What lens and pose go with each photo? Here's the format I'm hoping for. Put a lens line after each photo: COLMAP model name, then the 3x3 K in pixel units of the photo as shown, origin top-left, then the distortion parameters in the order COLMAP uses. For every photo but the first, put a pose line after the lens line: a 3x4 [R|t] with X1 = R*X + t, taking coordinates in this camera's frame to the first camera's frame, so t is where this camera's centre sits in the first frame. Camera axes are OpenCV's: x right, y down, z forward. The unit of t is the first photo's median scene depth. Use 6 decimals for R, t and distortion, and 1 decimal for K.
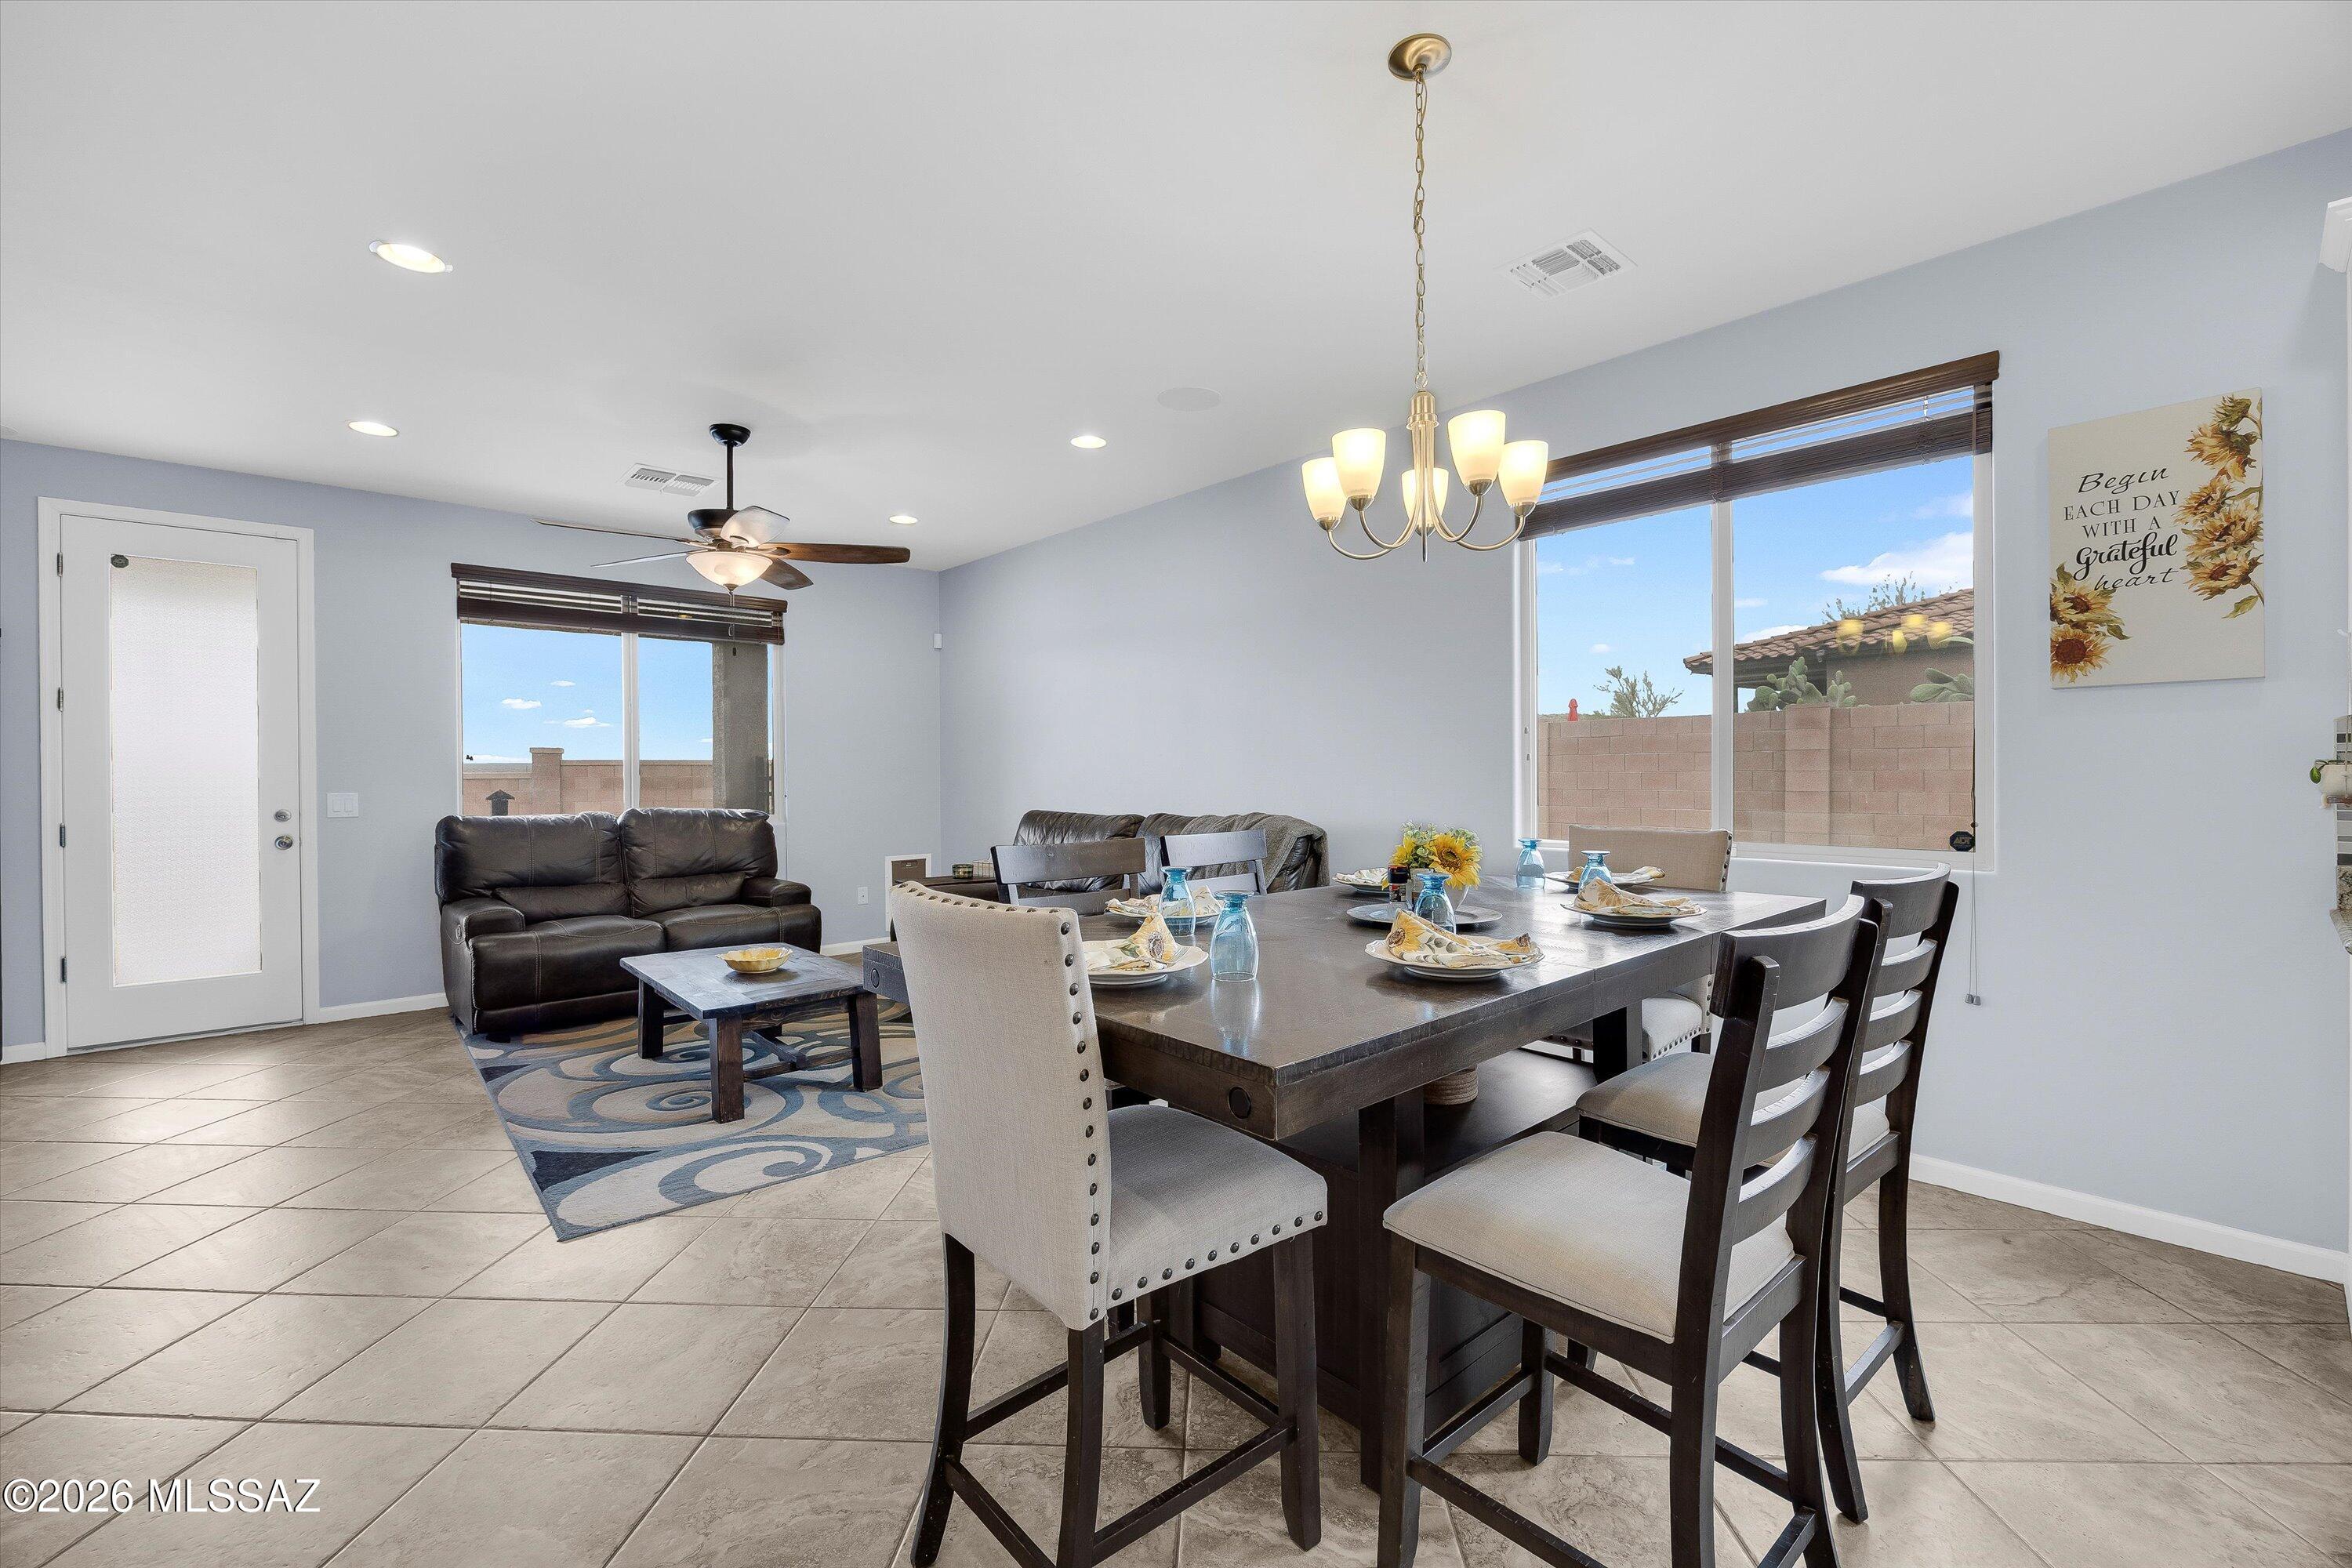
lens RADIAL K [[988.8, 0, 1162.7], [0, 988.8, 781.8], [0, 0, 1]] dist [-0.015611, 0.000824]
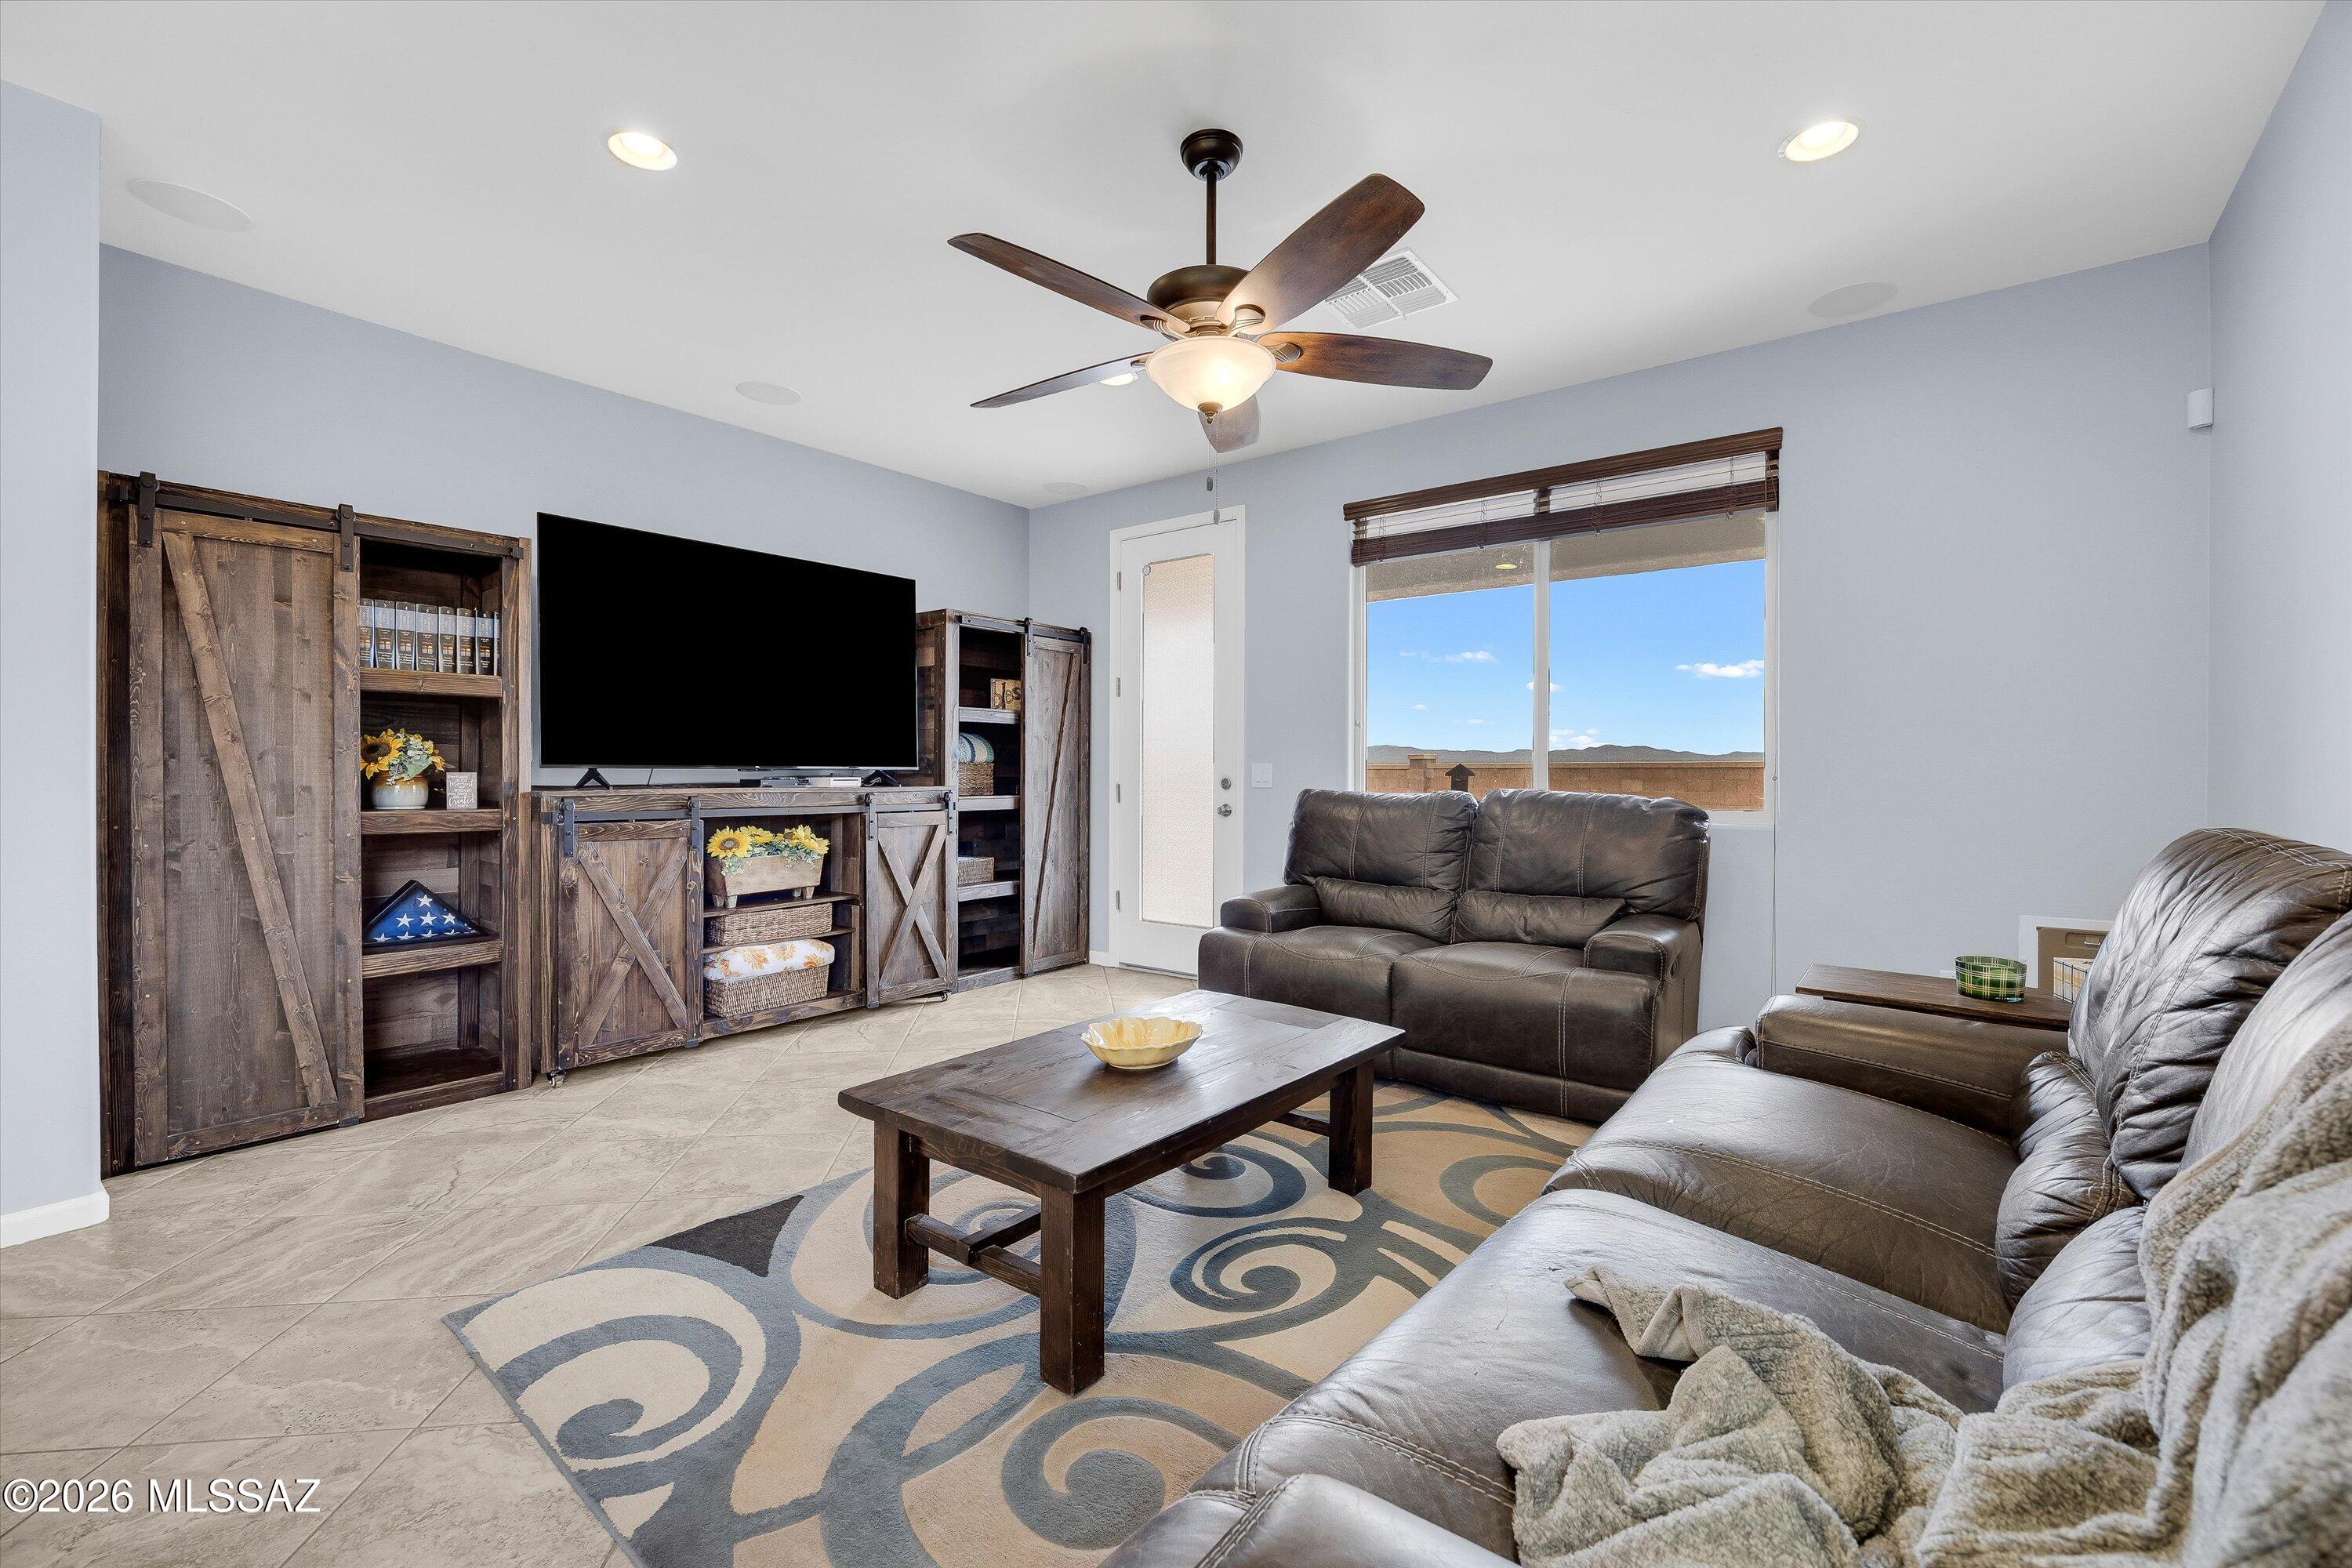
lens RADIAL K [[975.4, 0, 1202.5], [0, 975.4, 779.4], [0, 0, 1]] dist [-0.035293, 0.012751]
pose [[0.187913, 0.014088, -0.982085, 0.132731], [-0.012122, 0.999854, 0.012023, 0.017960], [0.982111, 0.009646, 0.188057, 0.837229]]
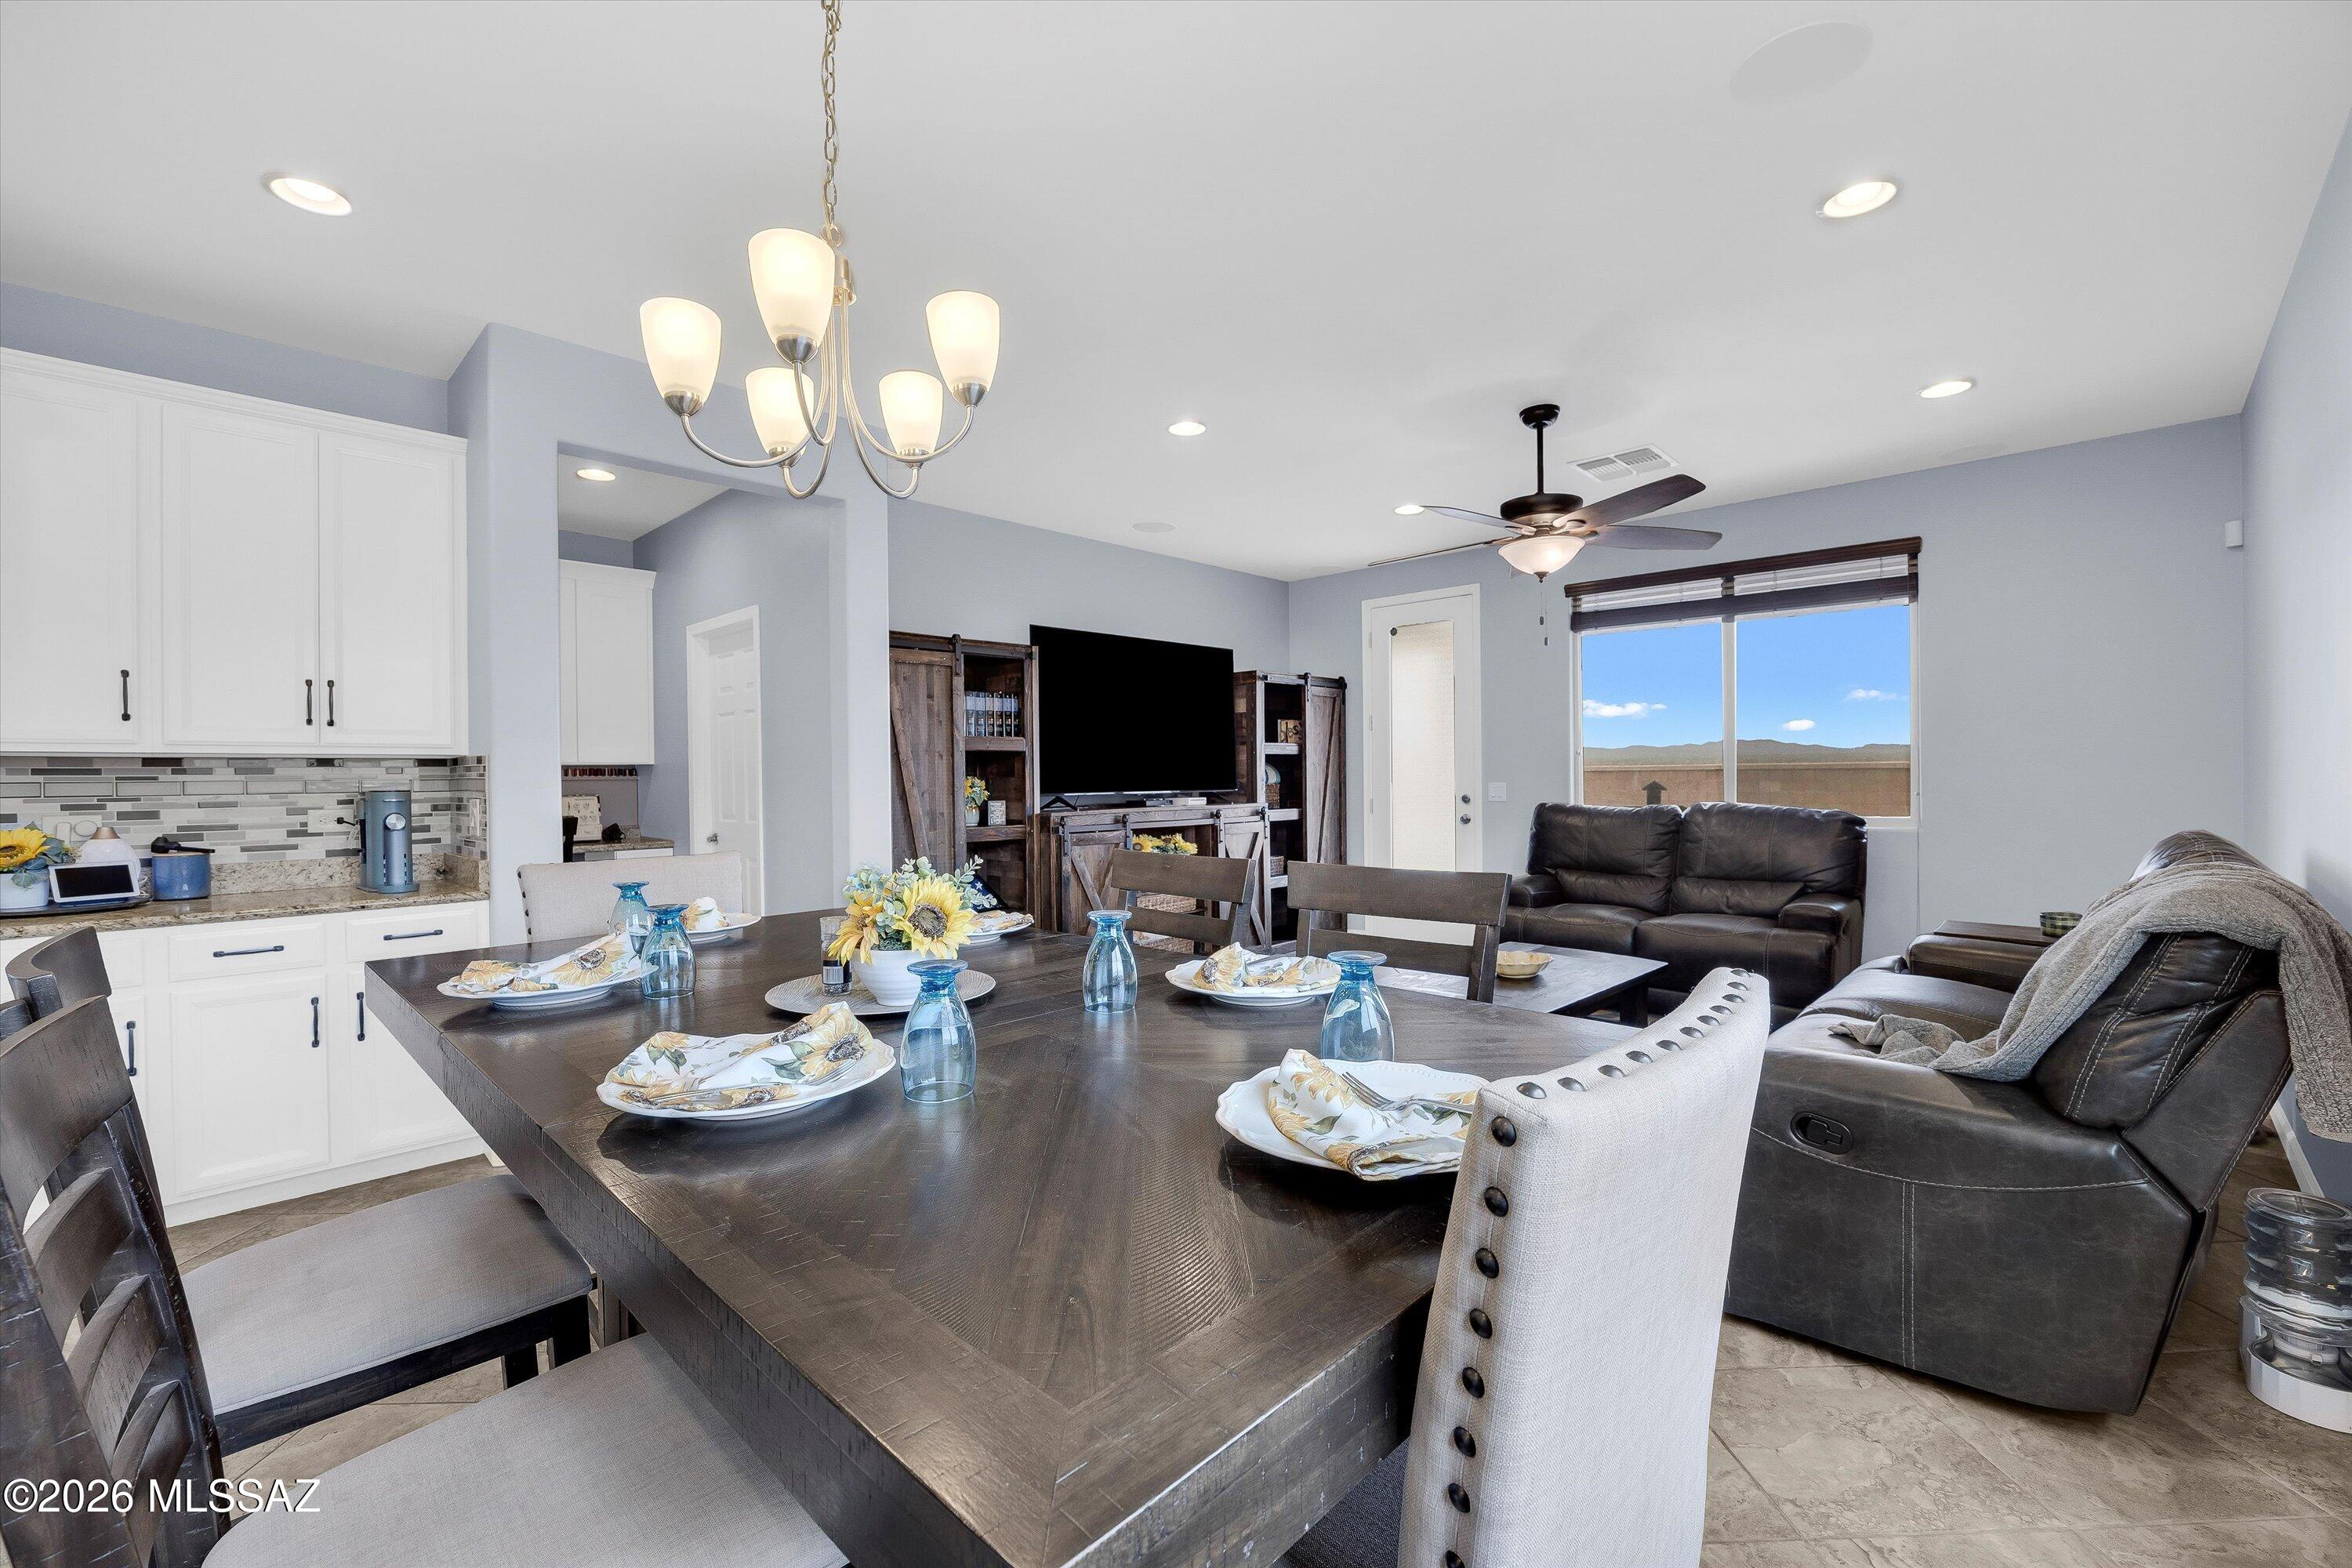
lens RADIAL K [[969.9, 0, 1212.3], [0, 969.9, 777.9], [0, 0, 1]] dist [-0.008784, -0.000234]
pose [[0.092972, 0.009626, -0.995622, 0.444402], [0.001795, 0.999950, 0.009836, -0.009151], [0.995667, -0.002701, 0.092950, 0.561931]]
